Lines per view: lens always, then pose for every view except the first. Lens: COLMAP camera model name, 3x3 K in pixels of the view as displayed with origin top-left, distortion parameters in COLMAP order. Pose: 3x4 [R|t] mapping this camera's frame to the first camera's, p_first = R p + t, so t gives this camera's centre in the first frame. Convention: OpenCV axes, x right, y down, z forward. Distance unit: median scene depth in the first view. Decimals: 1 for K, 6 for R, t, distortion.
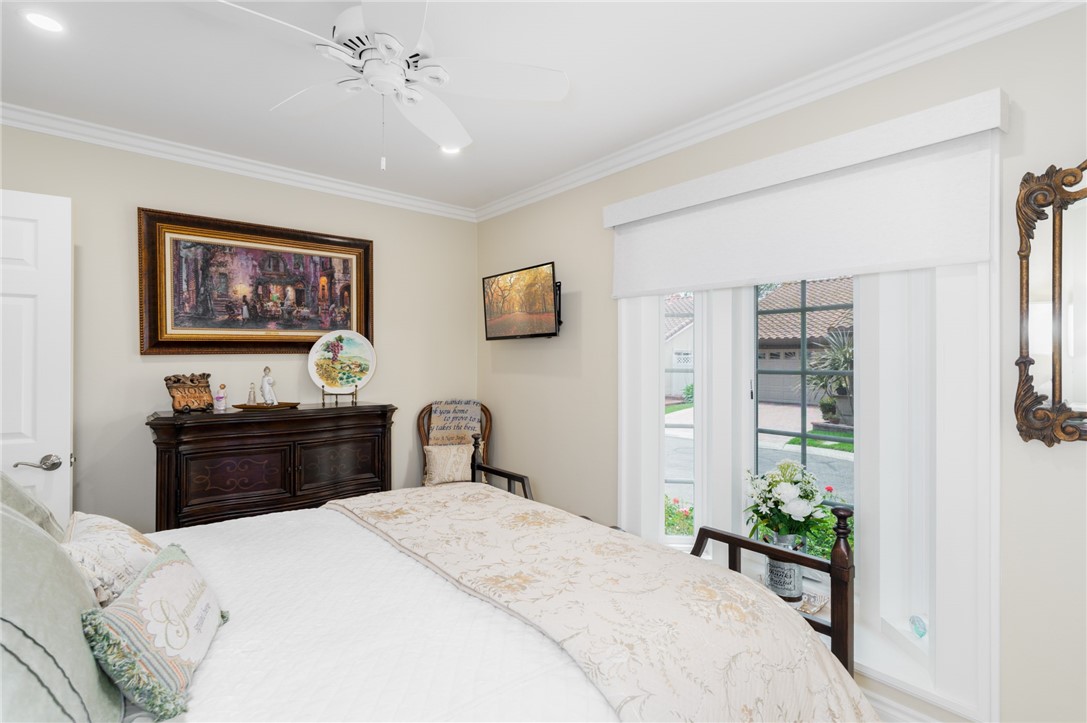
lens RADIAL K [[503.4, 0, 542.6], [0, 503.4, 356.9], [0, 0, 1]] dist [0.003675, -0.001243]
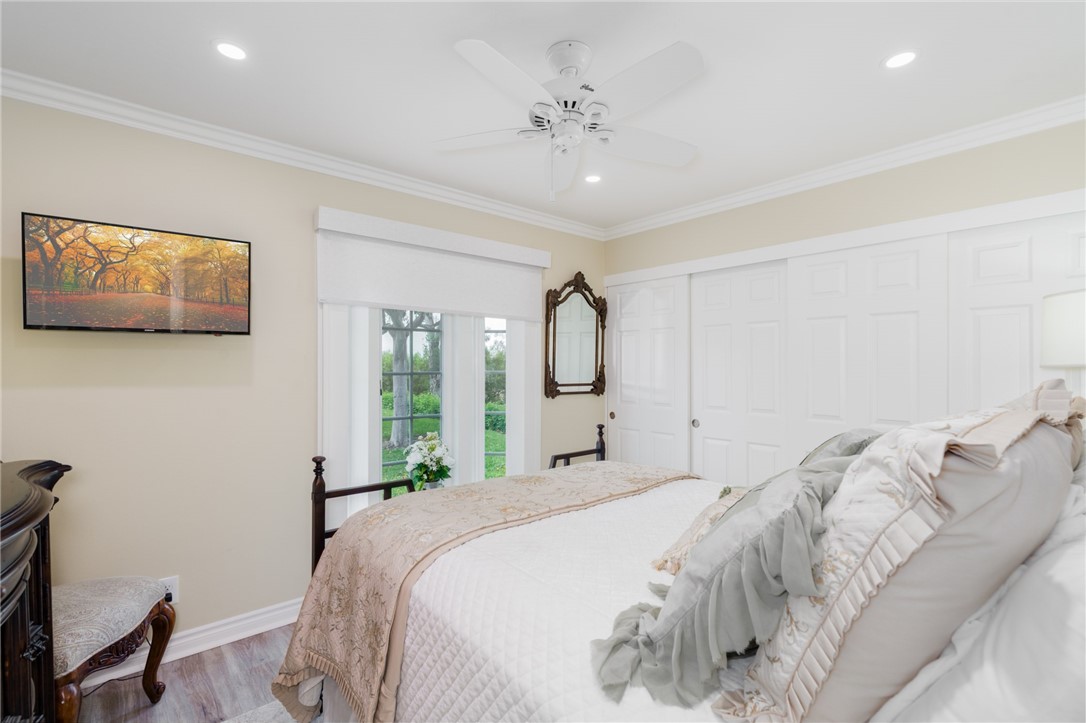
lens RADIAL K [[502.9, 0, 542.2], [0, 502.9, 367.6], [0, 0, 1]] dist [0.003675, -0.001243]
pose [[-0.000506, -0.004242, 0.999991, -0.702673], [0.000349, 0.999991, 0.004242, 0.005502], [-1.000000, 0.000351, -0.000505, 0.490862]]
